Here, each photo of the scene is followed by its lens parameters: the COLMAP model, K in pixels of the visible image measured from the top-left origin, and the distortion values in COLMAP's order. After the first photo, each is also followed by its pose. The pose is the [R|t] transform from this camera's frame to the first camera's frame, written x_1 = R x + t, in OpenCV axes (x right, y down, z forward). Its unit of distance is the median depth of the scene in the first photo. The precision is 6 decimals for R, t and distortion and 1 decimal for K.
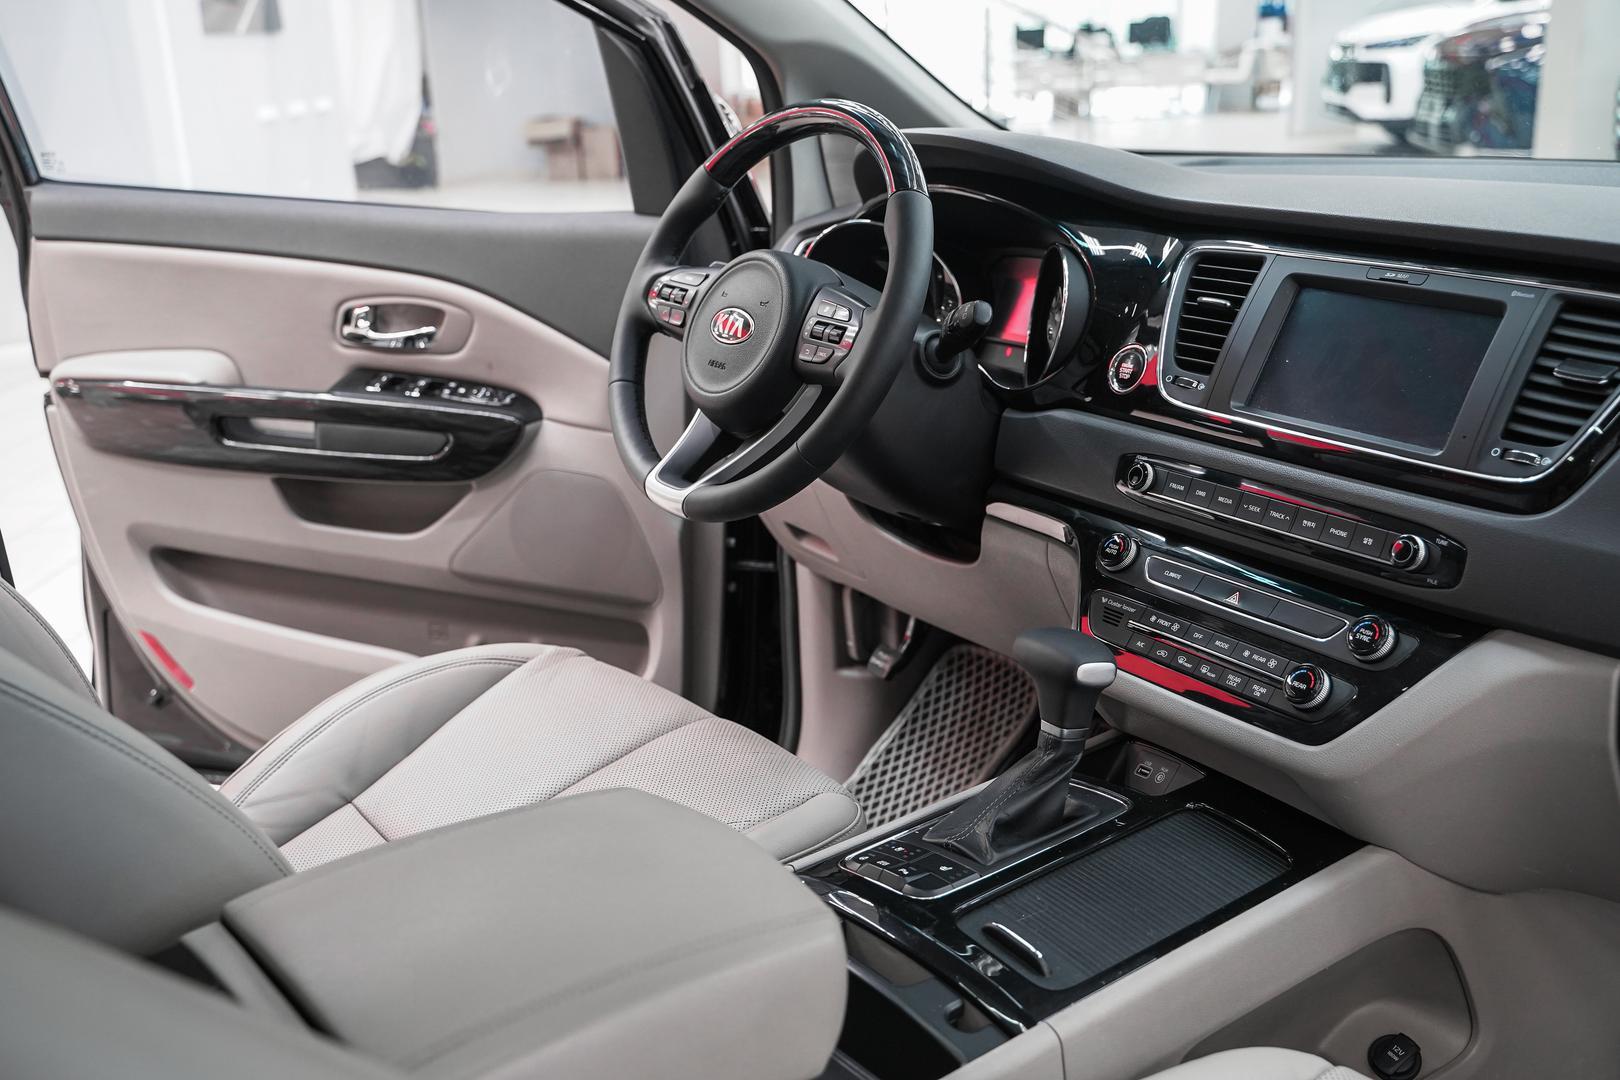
lens RADIAL K [[1639.6, 0, 788.1], [0, 1639.6, 521.9], [0, 0, 1]] dist [-0.001142, 0.016146]
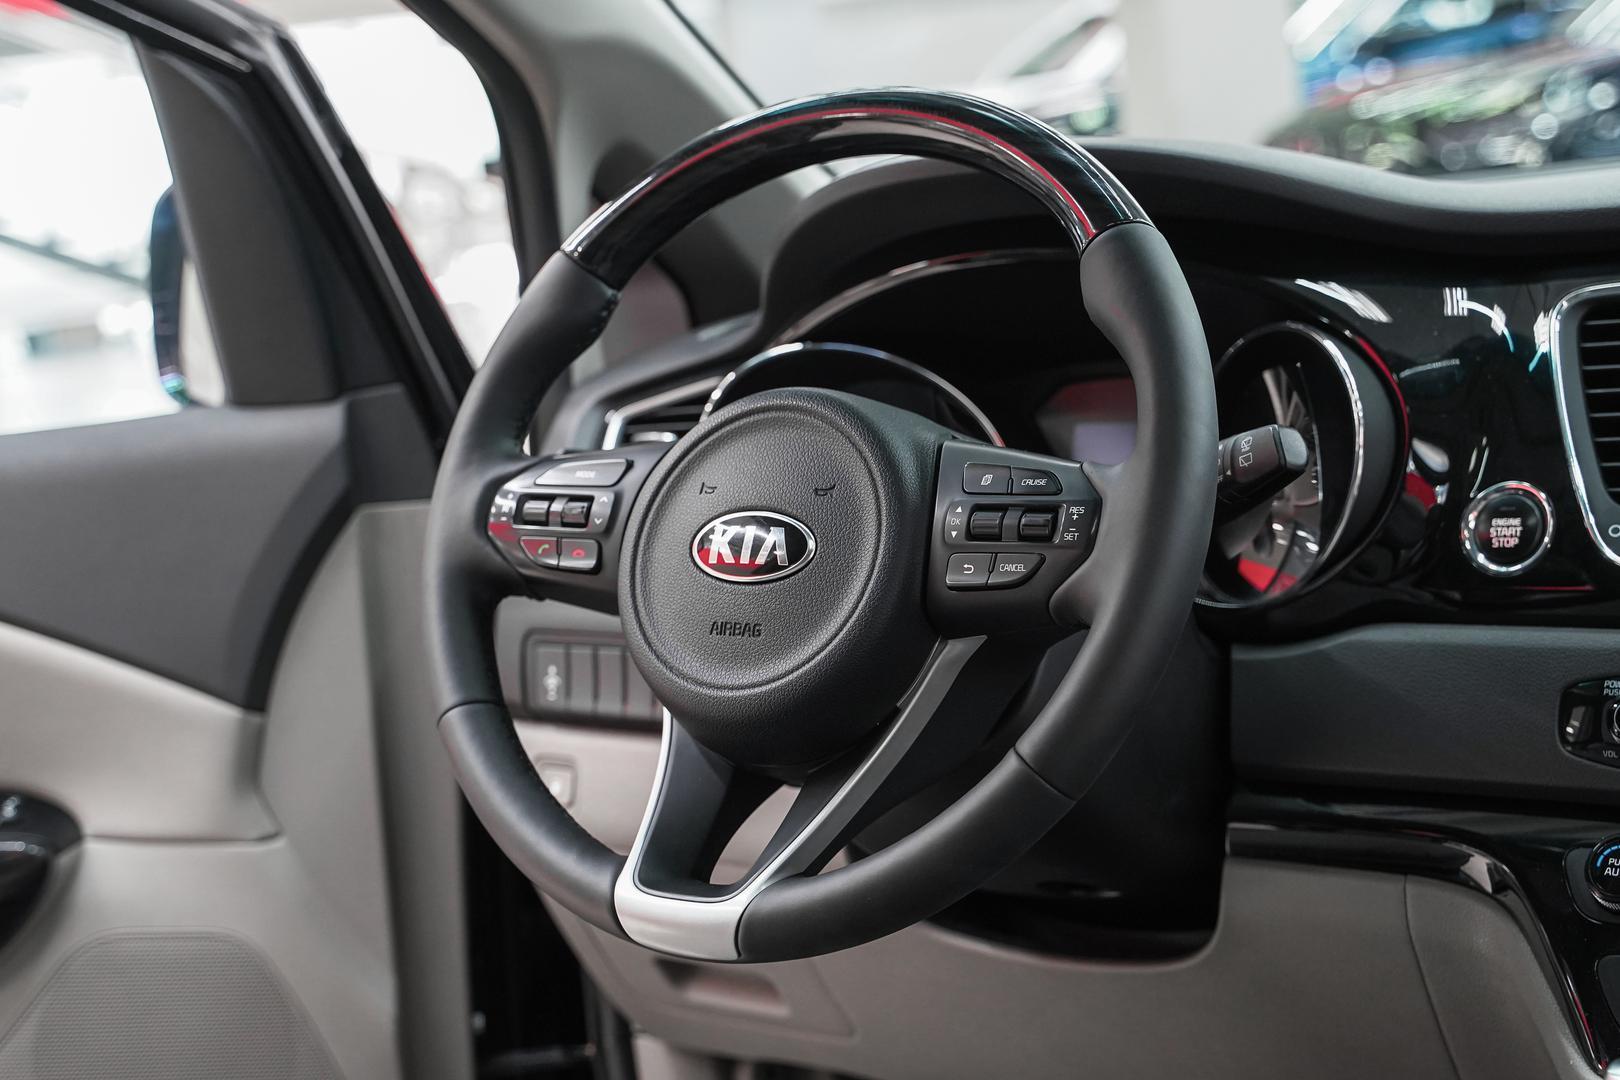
lens RADIAL K [[2526.2, 0, 810.0], [0, 2526.2, 540.4], [0, 0, 1]] dist [0.029322, -0.029379]
pose [[0.937989, -0.122486, 0.324305, -0.261011], [0.171339, 0.977052, -0.126544, -0.024477], [-0.301363, 0.174263, 0.937450, 0.299383]]
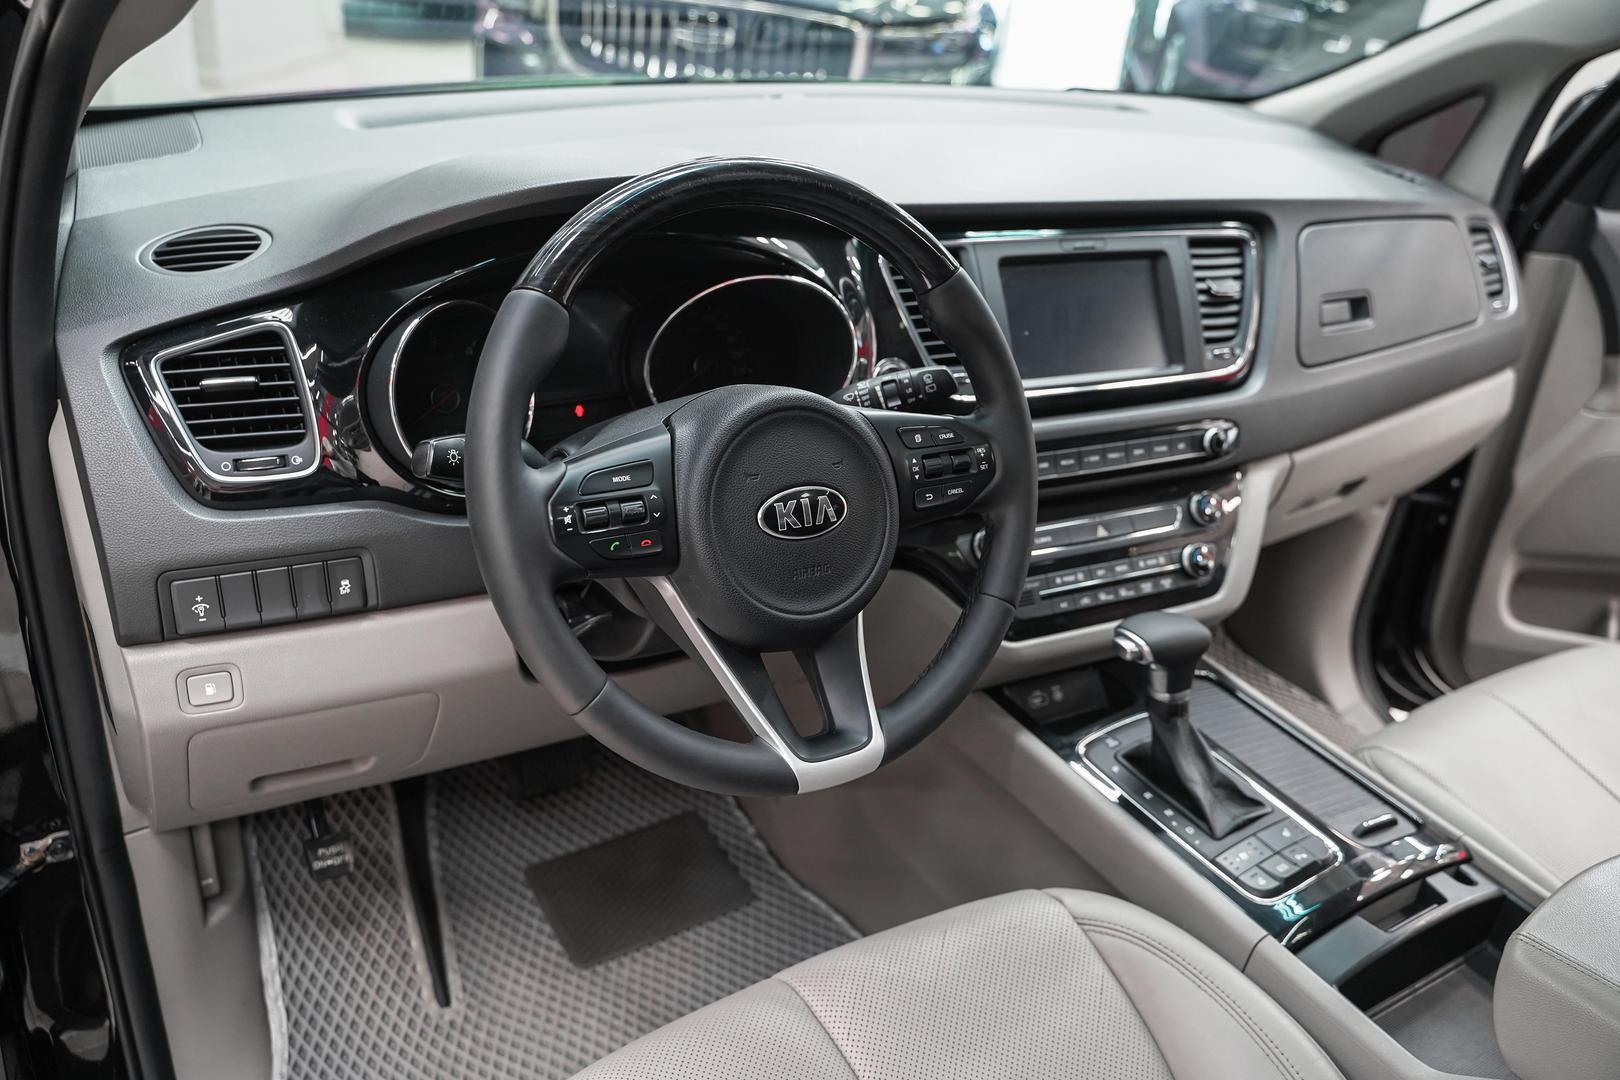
lens RADIAL K [[1294.4, 0, 810.0], [0, 1294.4, 540.0], [0, 0, 1]] dist [-0.007967, 0.000531]
pose [[0.083180, -0.435045, 0.896558, -0.534279], [0.189956, 0.890102, 0.414288, -0.337947], [-0.978263, 0.135846, 0.156678, 0.919092]]
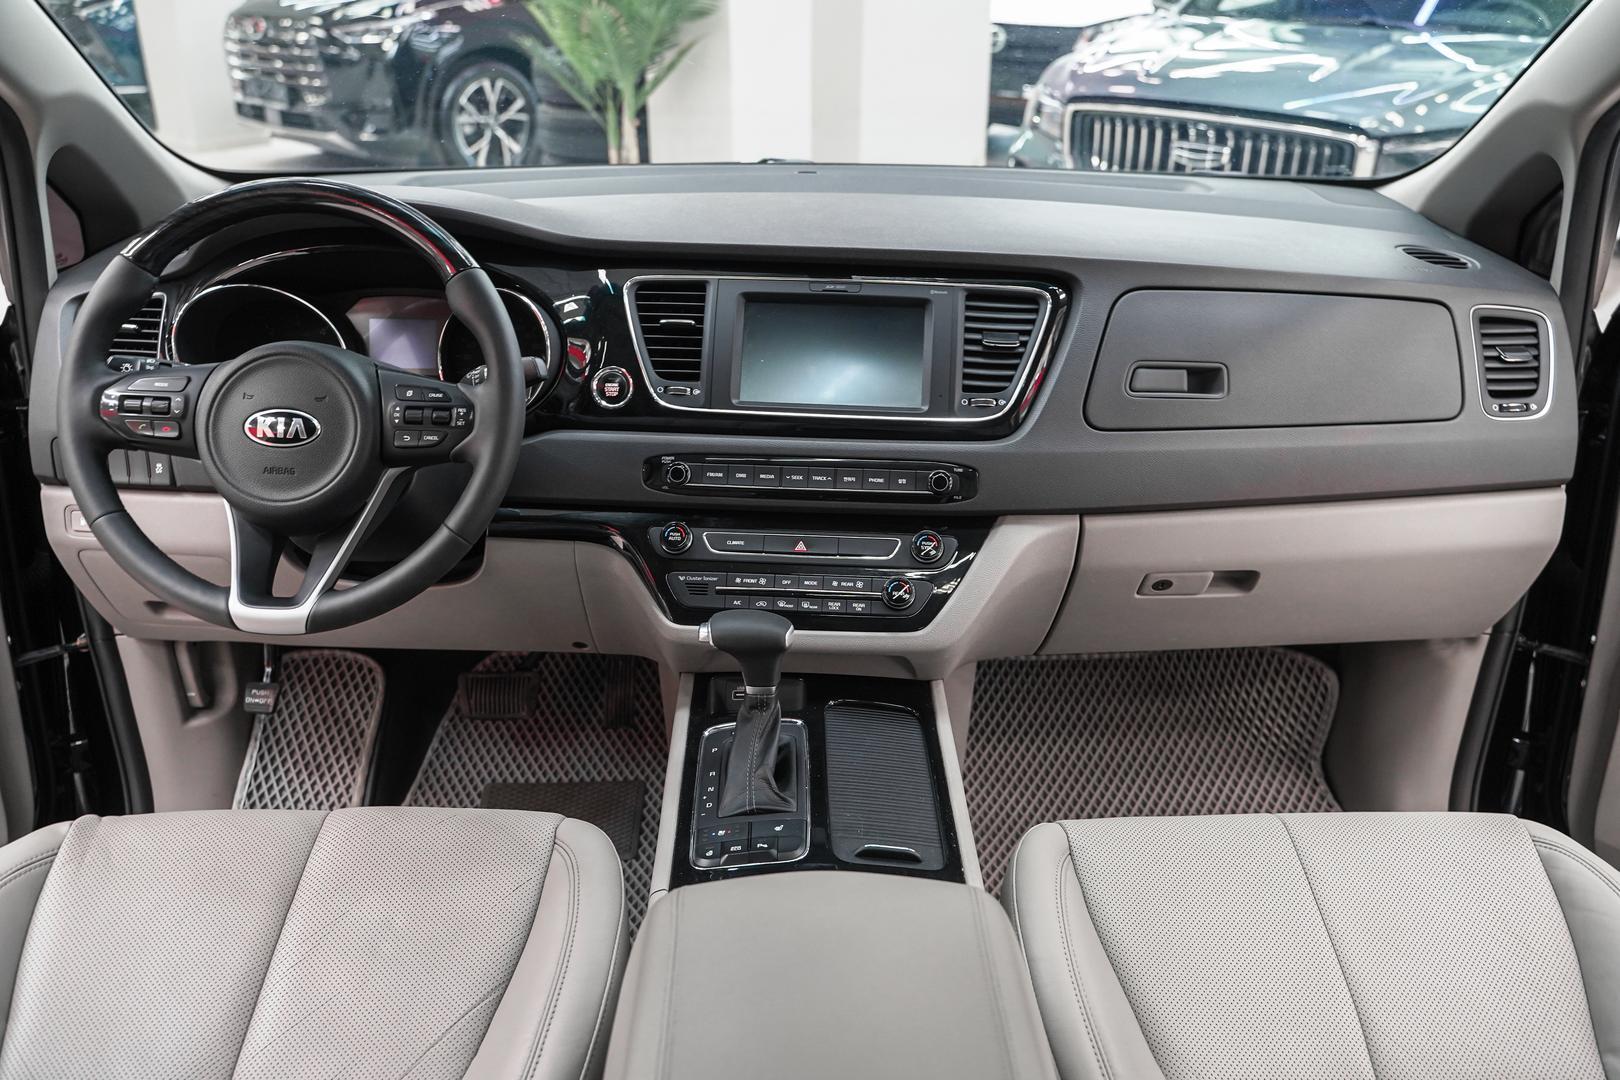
lens RADIAL K [[1319.5, 0, 817.2], [0, 1319.5, 538.5], [0, 0, 1]] dist [-0.009504, -0.006982]
pose [[0.591558, -0.292801, 0.751217, -0.448744], [0.202492, 0.955818, 0.213093, -0.159313], [-0.780421, 0.026058, 0.624712, 0.279884]]
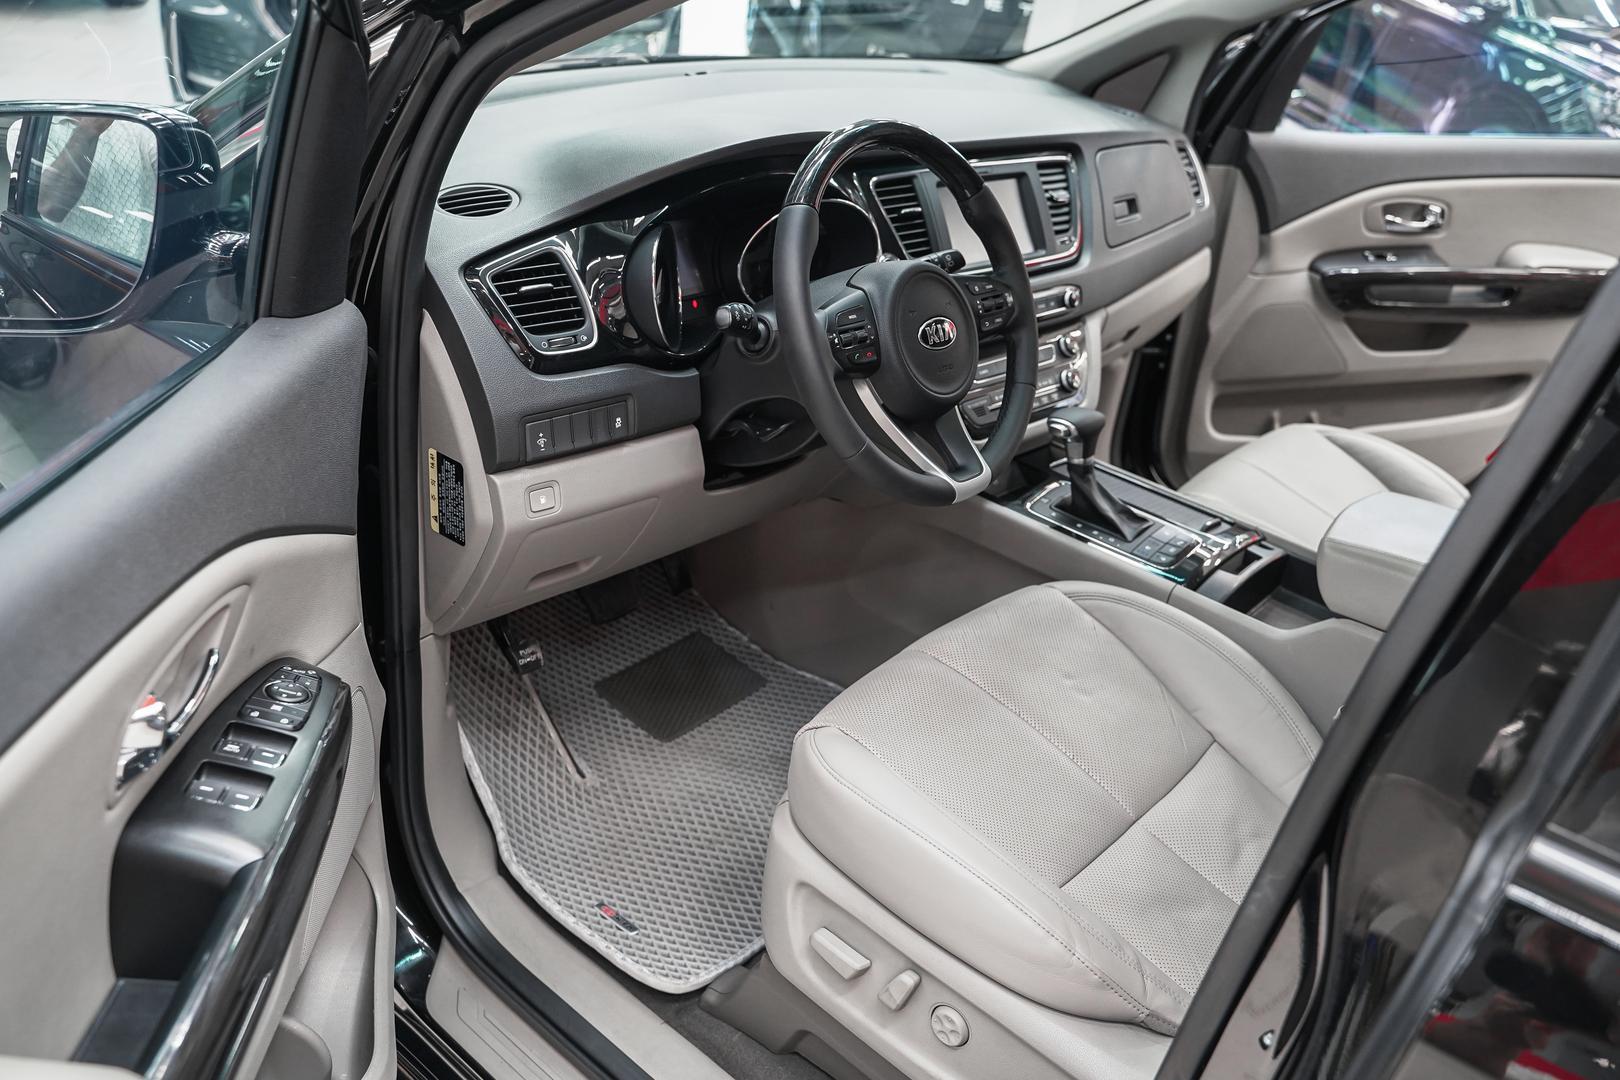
lens RADIAL K [[1314.5, 0, 818.6], [0, 1314.5, 534.9], [0, 0, 1]] dist [-0.017286, 0.003645]
pose [[-0.223332, -0.449496, 0.864914, -0.883202], [0.173588, 0.854801, 0.489063, -0.467494], [-0.959161, 0.259362, -0.112878, 1.229217]]
